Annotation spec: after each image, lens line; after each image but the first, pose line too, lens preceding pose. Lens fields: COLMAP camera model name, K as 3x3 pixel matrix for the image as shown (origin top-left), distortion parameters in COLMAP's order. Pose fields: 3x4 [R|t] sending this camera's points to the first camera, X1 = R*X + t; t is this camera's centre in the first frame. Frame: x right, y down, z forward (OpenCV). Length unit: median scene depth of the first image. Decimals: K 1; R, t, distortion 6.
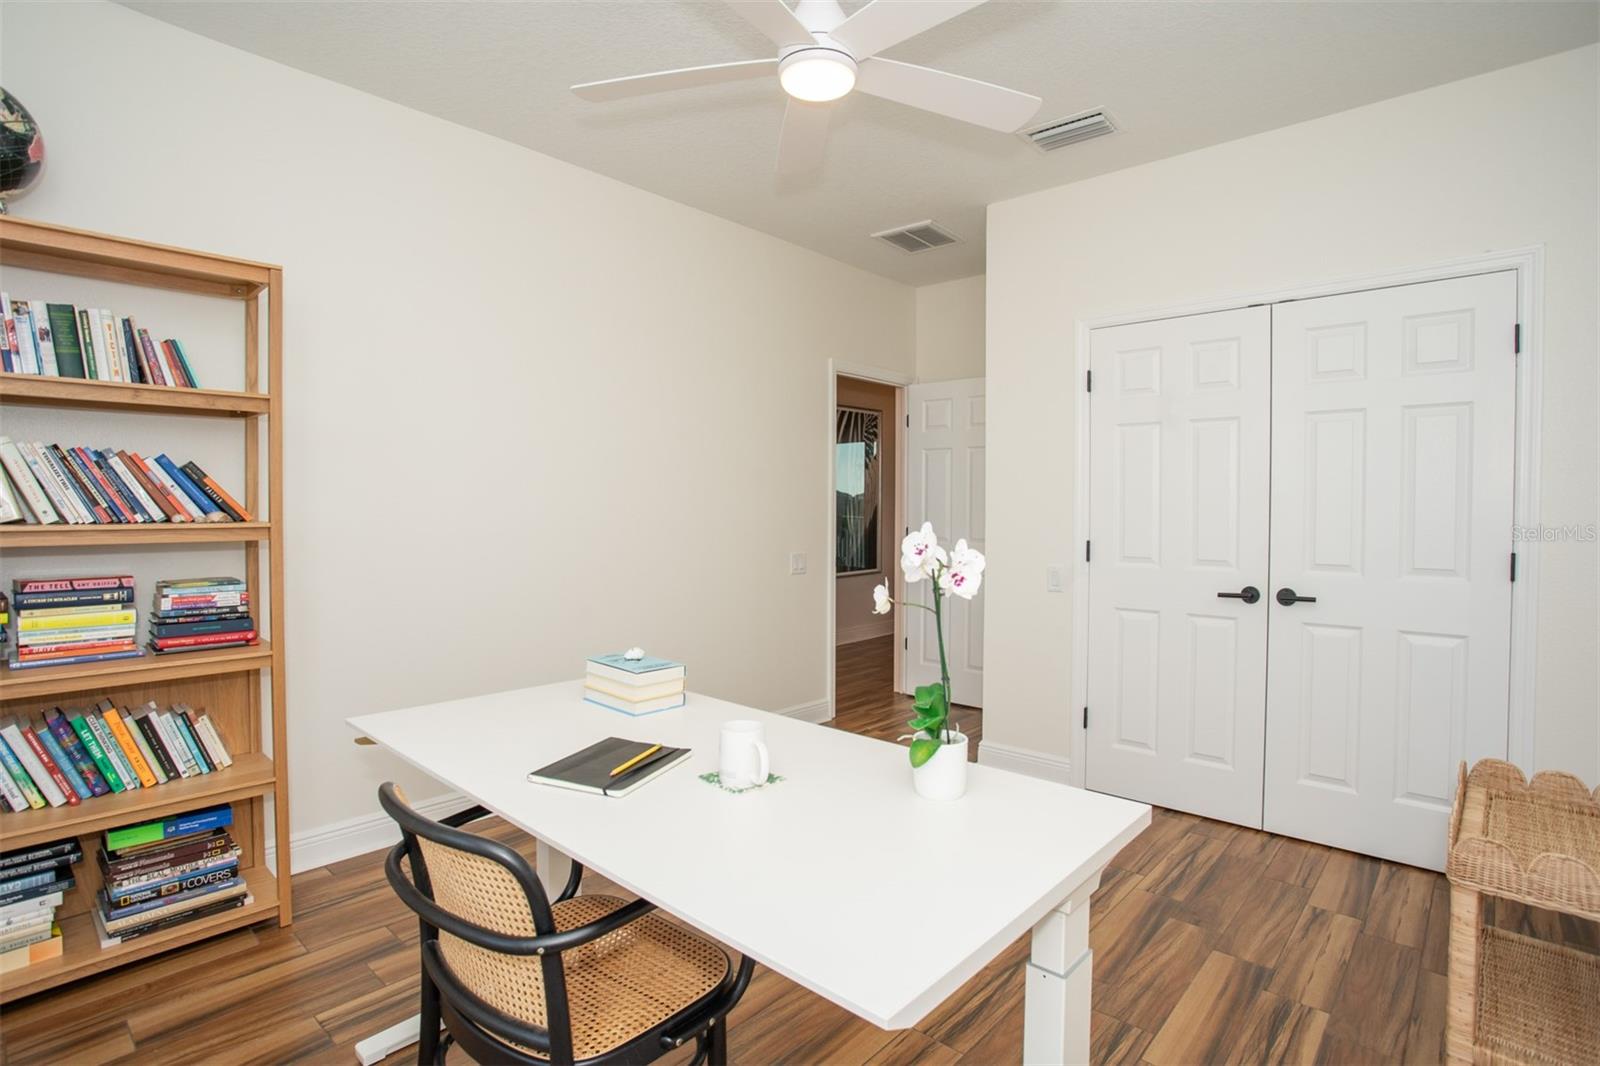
lens RADIAL K [[779.3, 0, 860.7], [0, 779.3, 515.5], [0, 0, 1]] dist [0.000534, 0.000204]
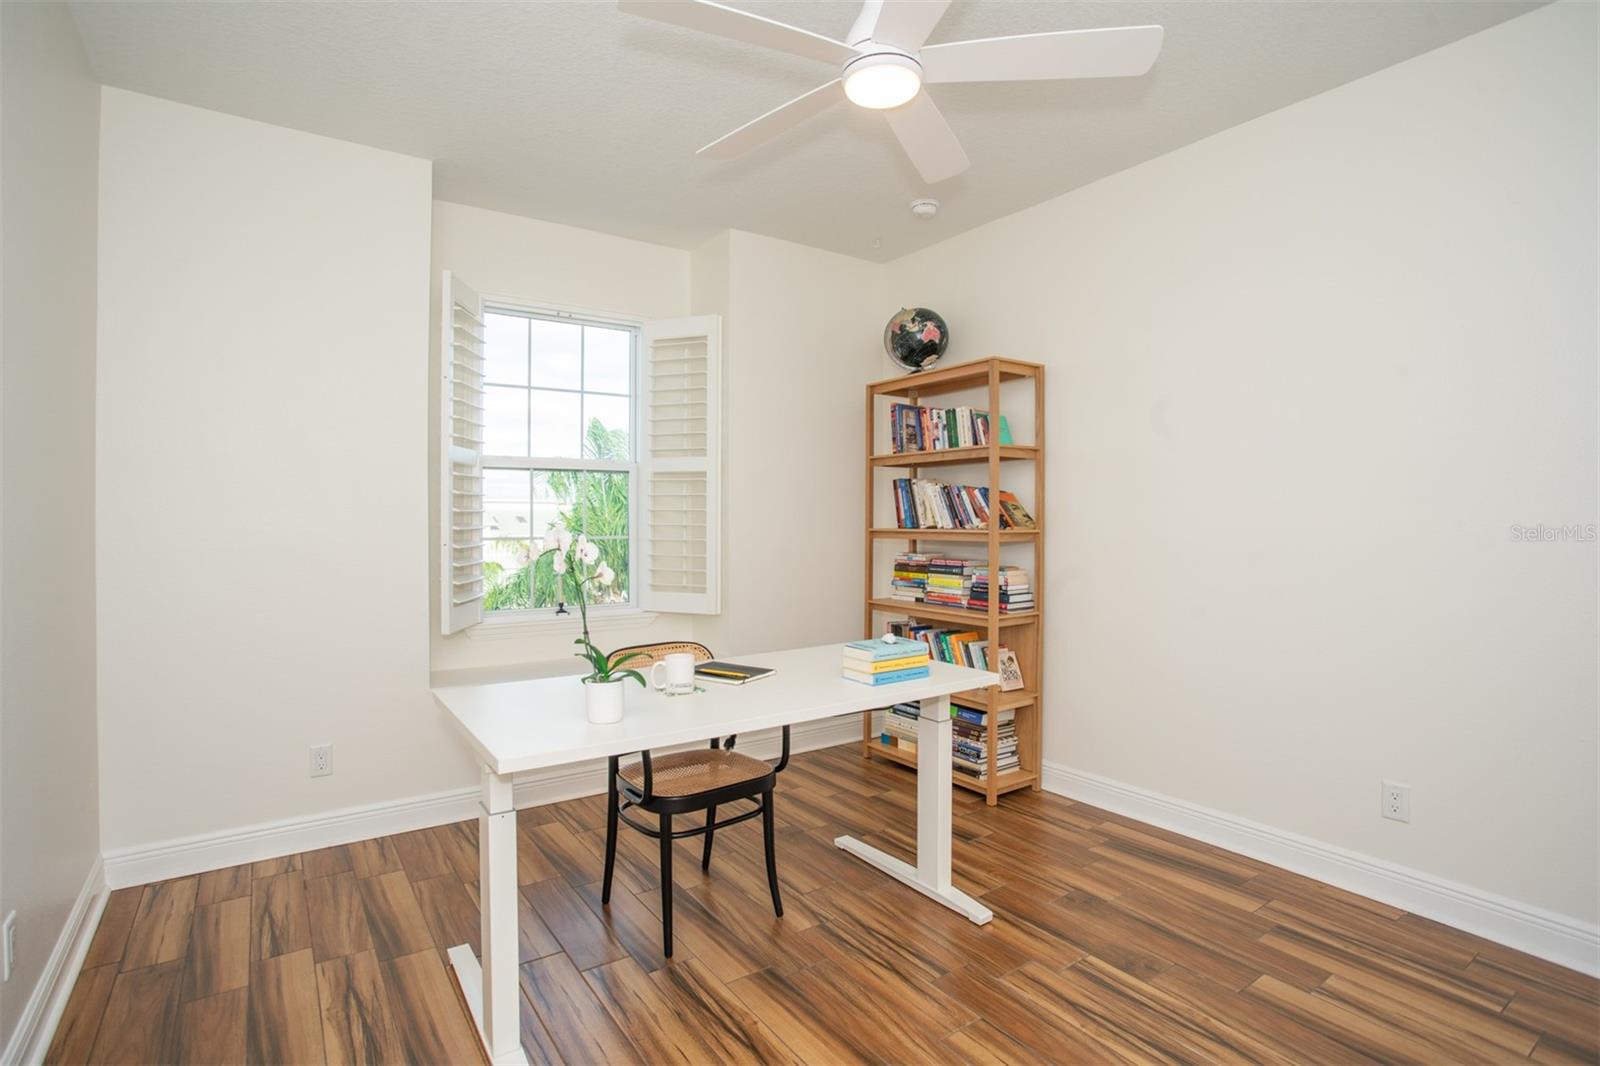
lens RADIAL K [[793.3, 0, 798.7], [0, 793.3, 522.4], [0, 0, 1]] dist [-0.067618, 0.025721]
pose [[-0.271946, 0.001436, -0.962312, 0.863394], [-0.018493, 0.999806, 0.006718, -0.009739], [0.962135, 0.019623, -0.271866, 1.164612]]
